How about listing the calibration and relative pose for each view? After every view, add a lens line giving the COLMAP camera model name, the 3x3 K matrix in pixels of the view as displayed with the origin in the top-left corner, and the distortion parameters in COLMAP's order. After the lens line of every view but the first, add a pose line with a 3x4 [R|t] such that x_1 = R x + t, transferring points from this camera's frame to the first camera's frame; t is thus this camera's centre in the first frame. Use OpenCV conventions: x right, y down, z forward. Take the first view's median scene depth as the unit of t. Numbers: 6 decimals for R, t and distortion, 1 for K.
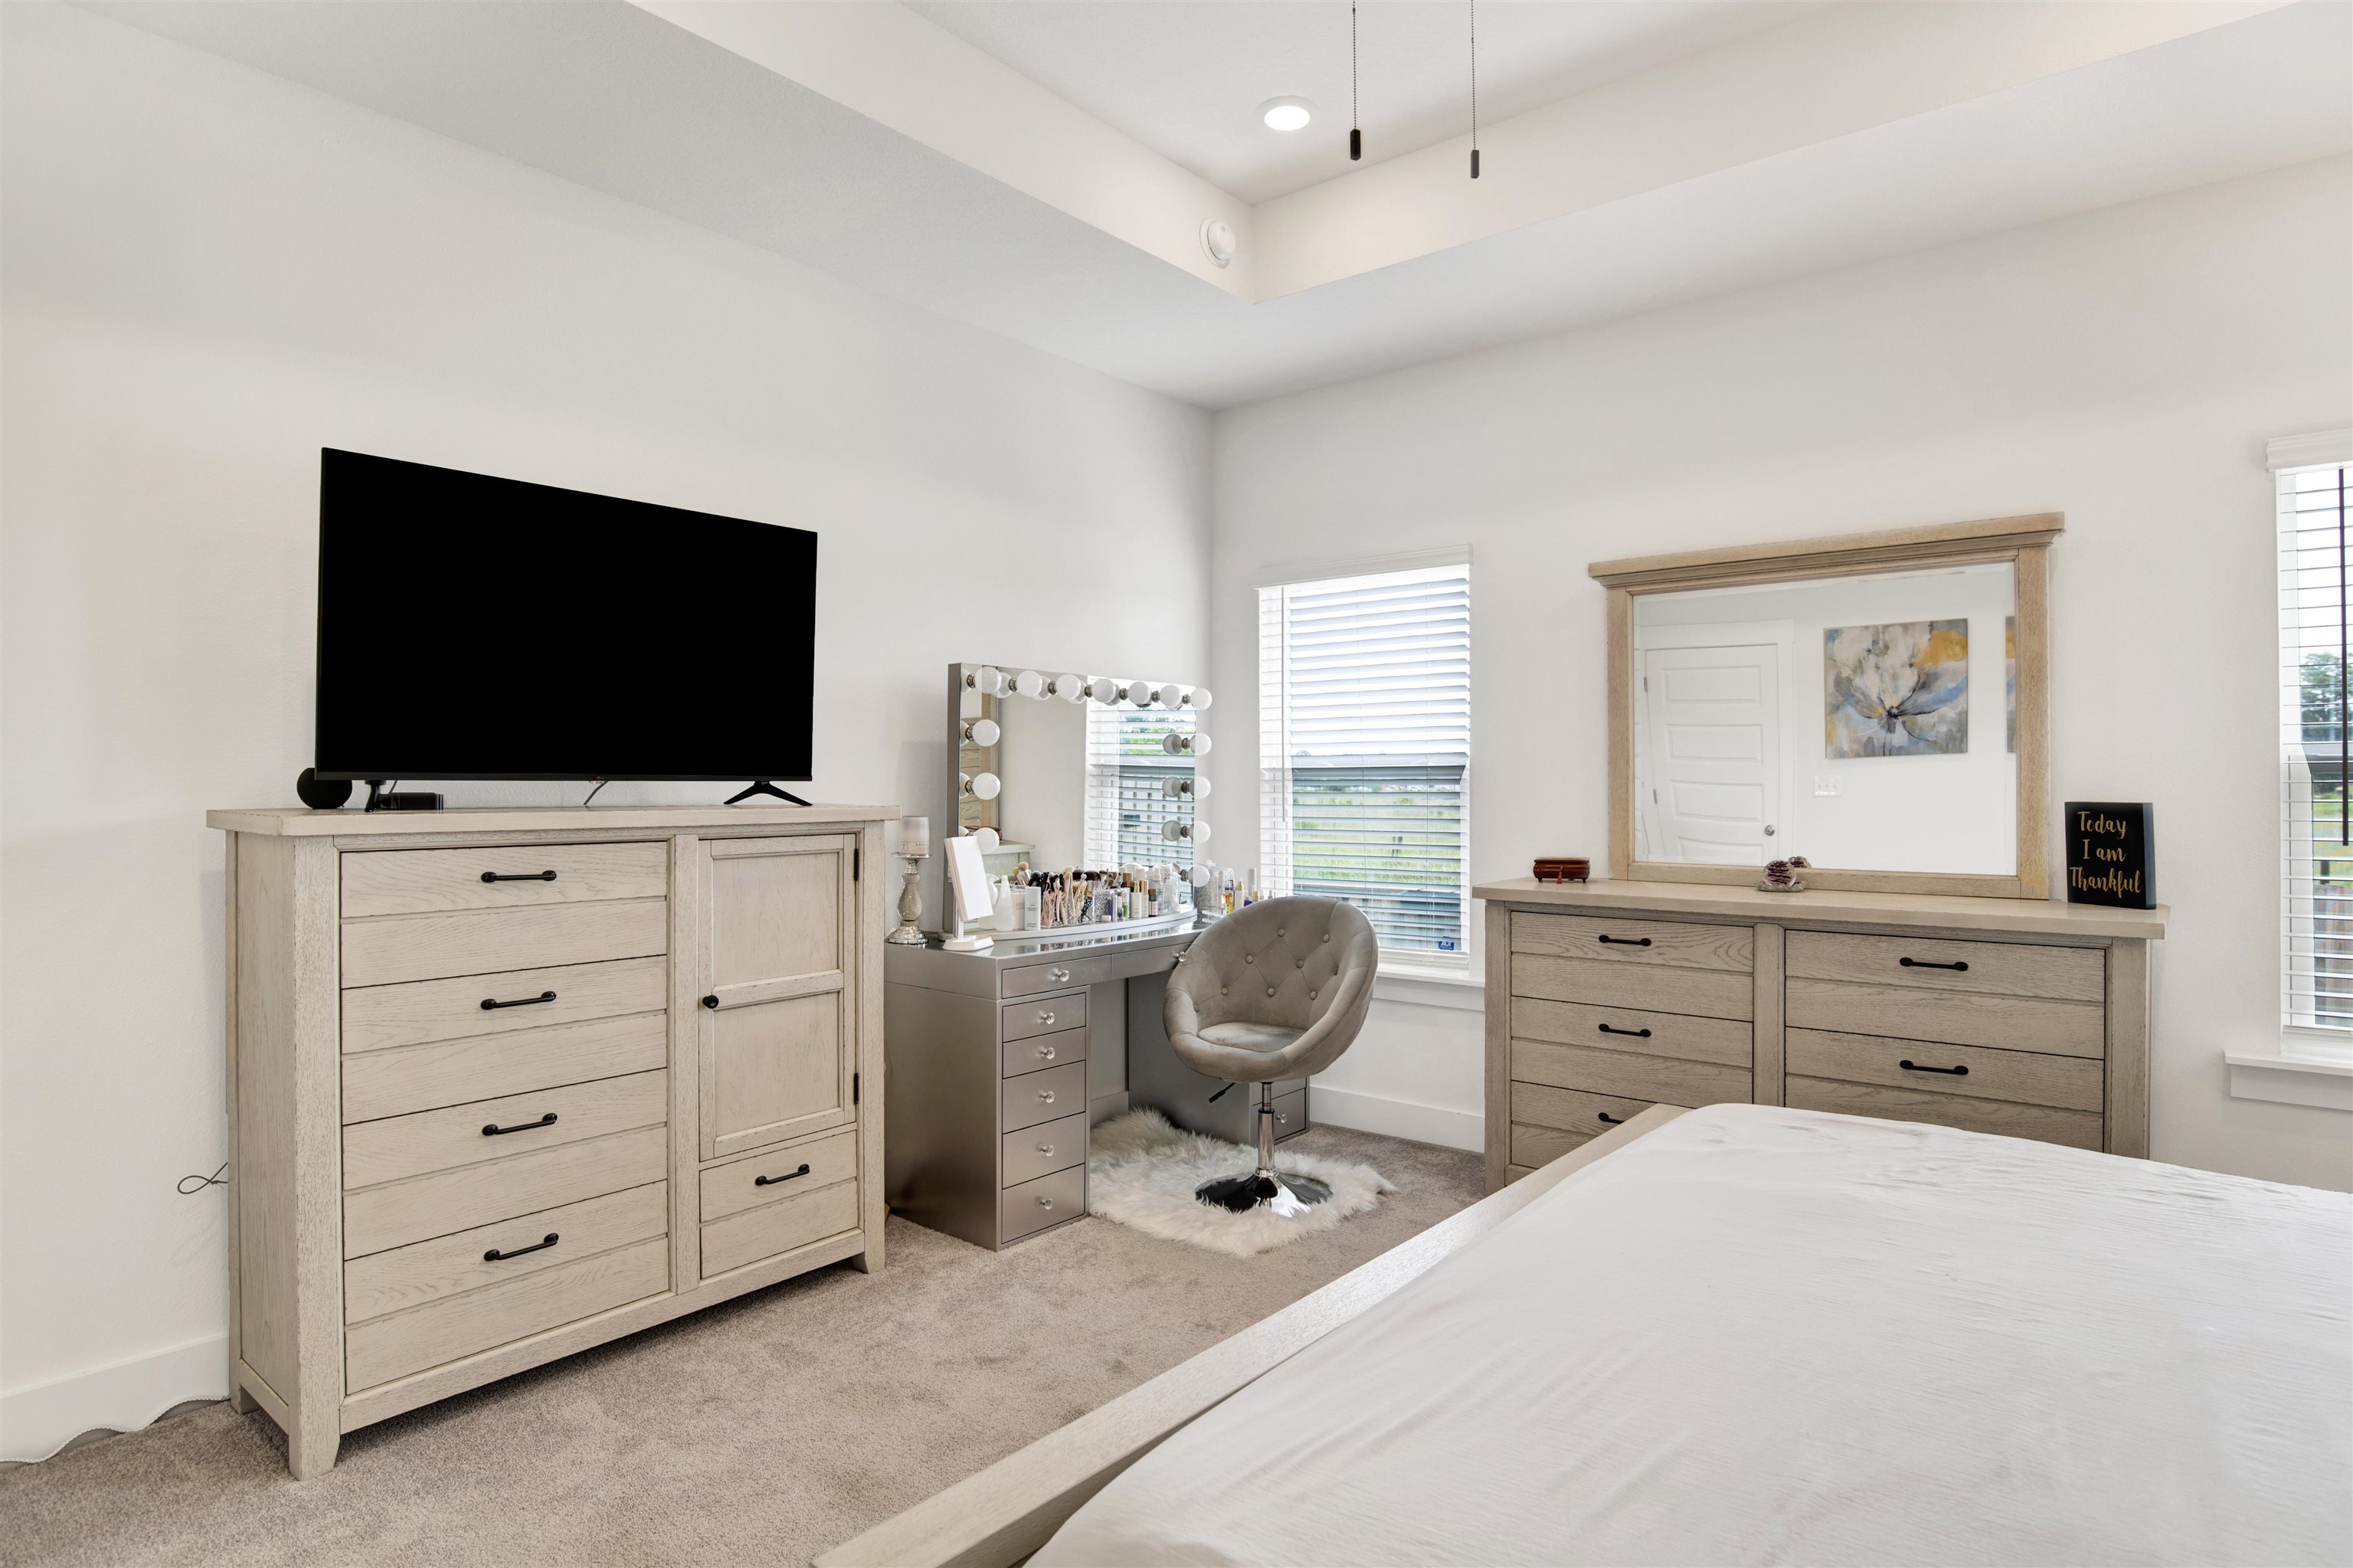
lens RADIAL K [[1254.6, 0, 1185.8], [0, 1254.6, 789.7], [0, 0, 1]] dist [-0.061758, 0.017862]
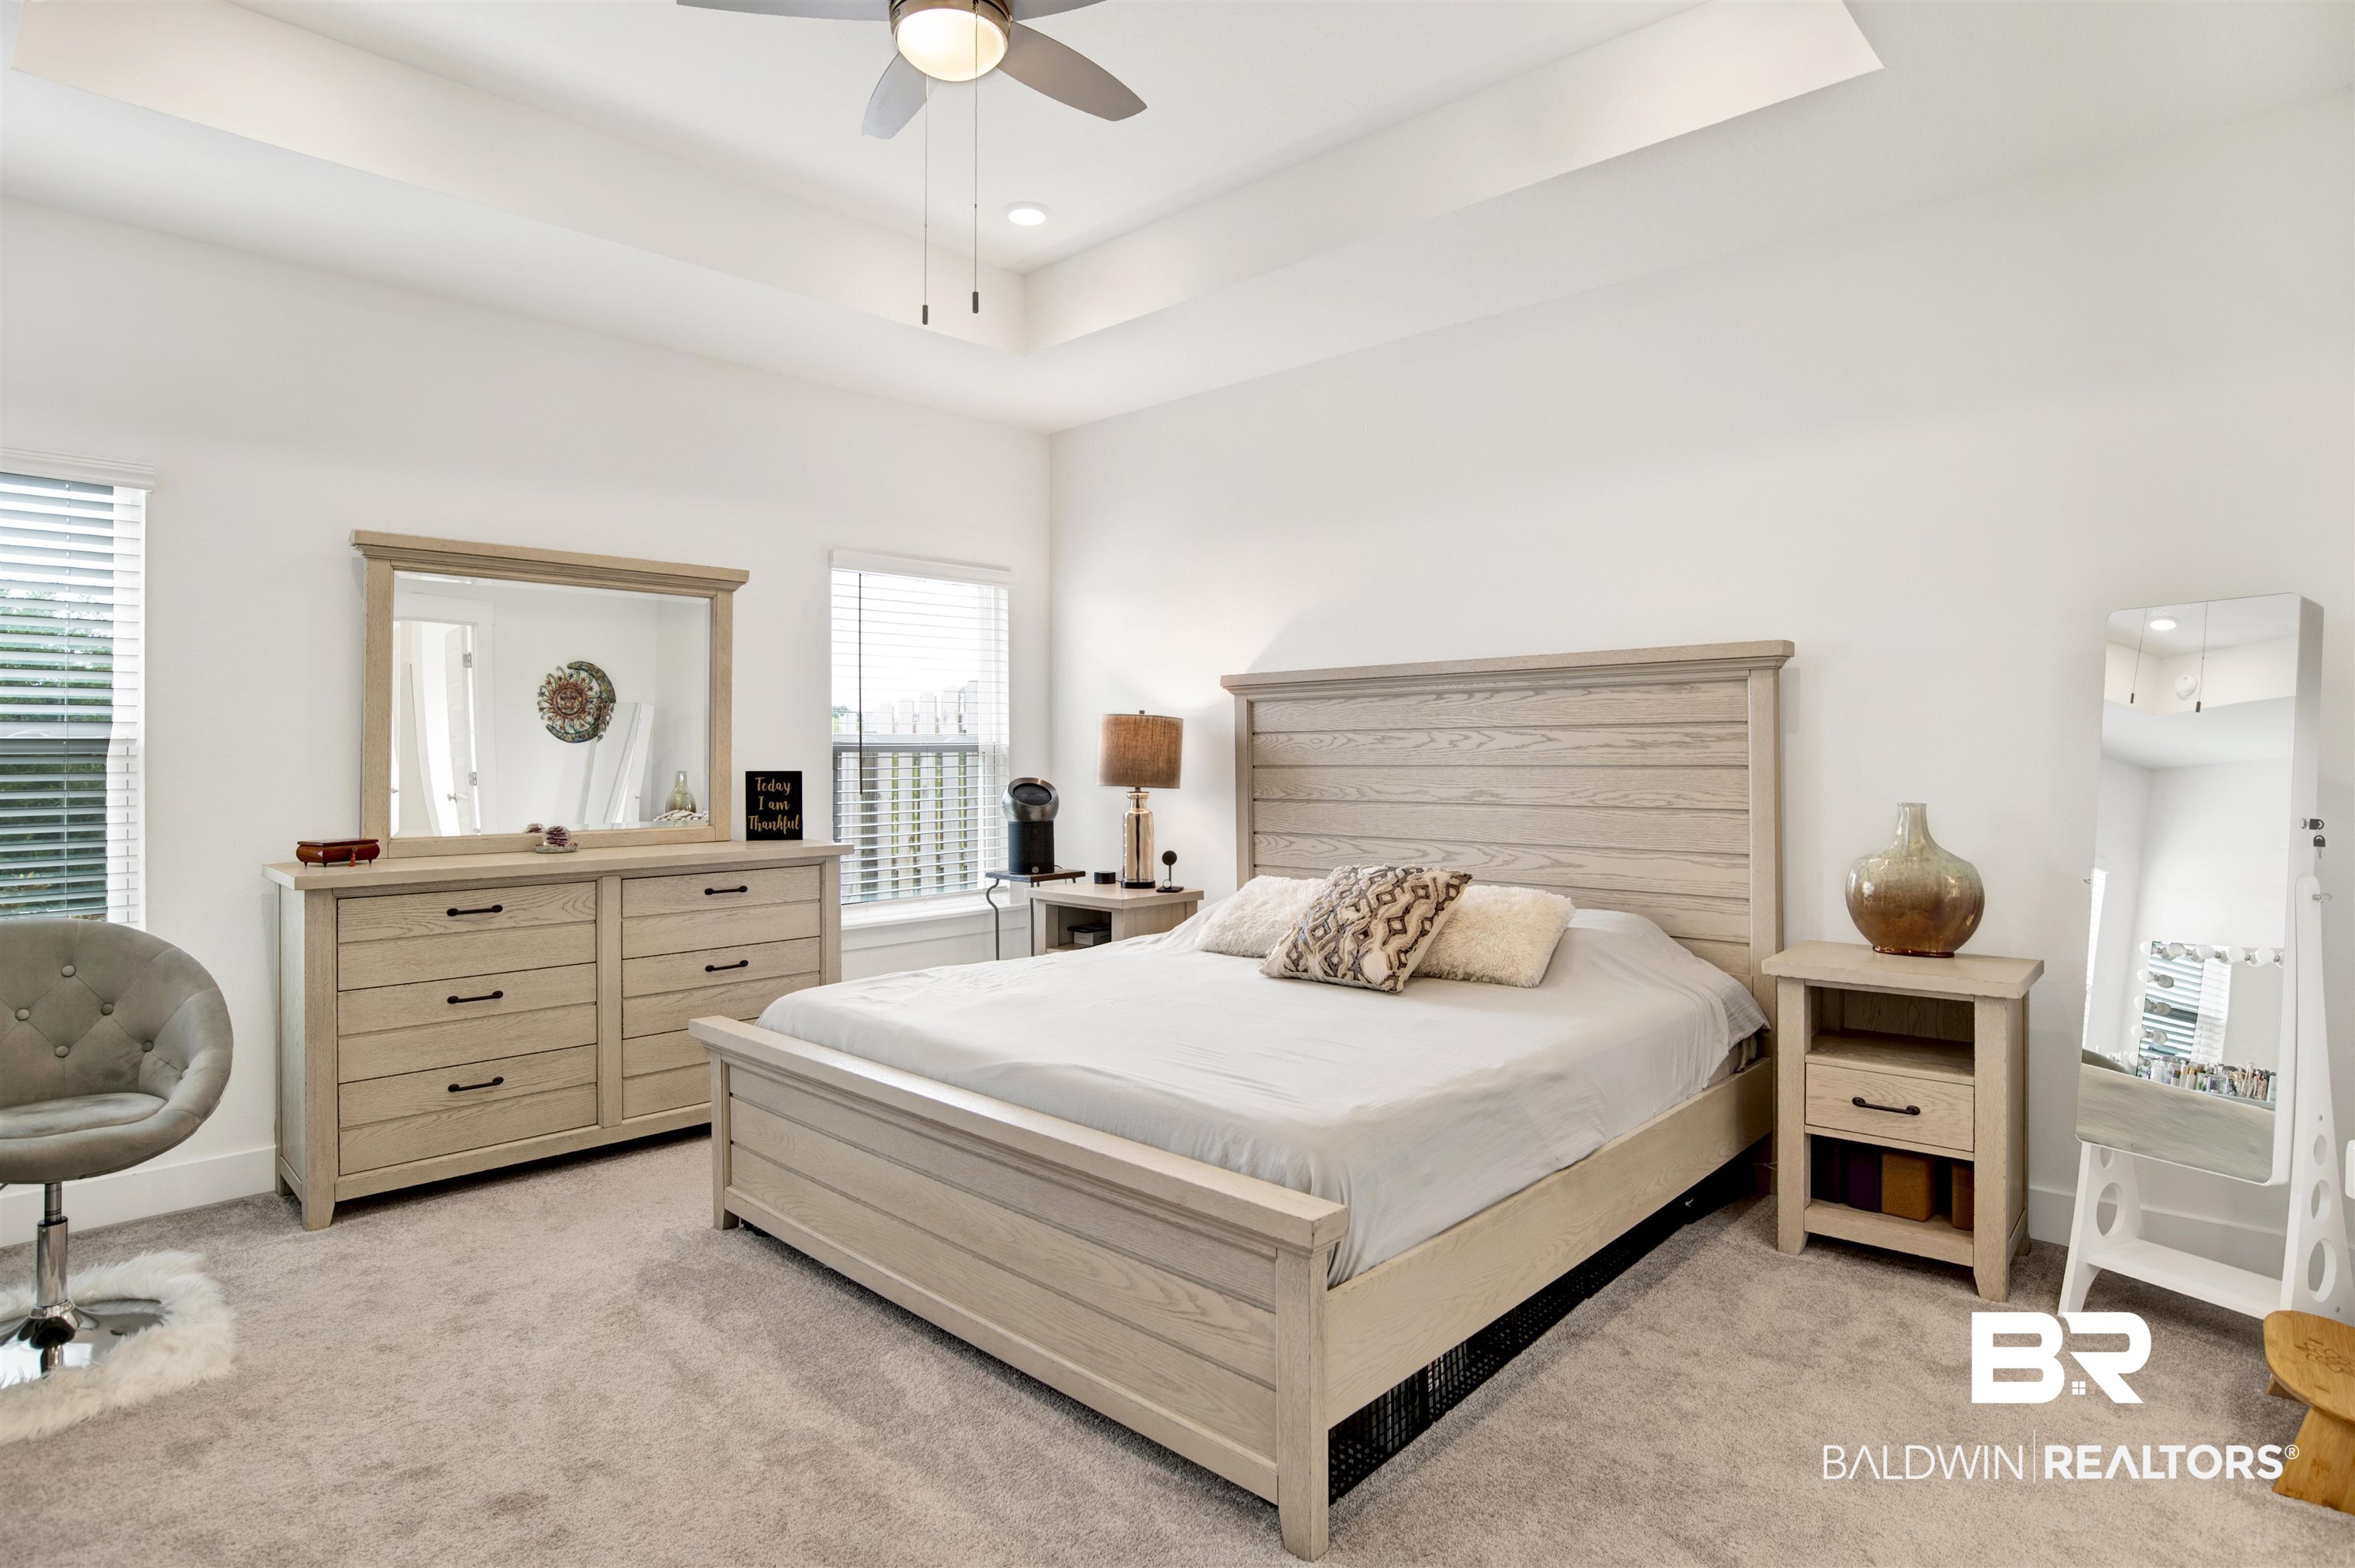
lens RADIAL K [[1255.4, 0, 1191.4], [0, 1255.4, 763.0], [0, 0, 1]] dist [-0.061758, 0.017862]
pose [[0.053440, -0.003387, 0.998565, -0.711216], [0.007910, 0.999964, 0.002968, 0.000046], [-0.998540, 0.007740, 0.053465, 0.387552]]
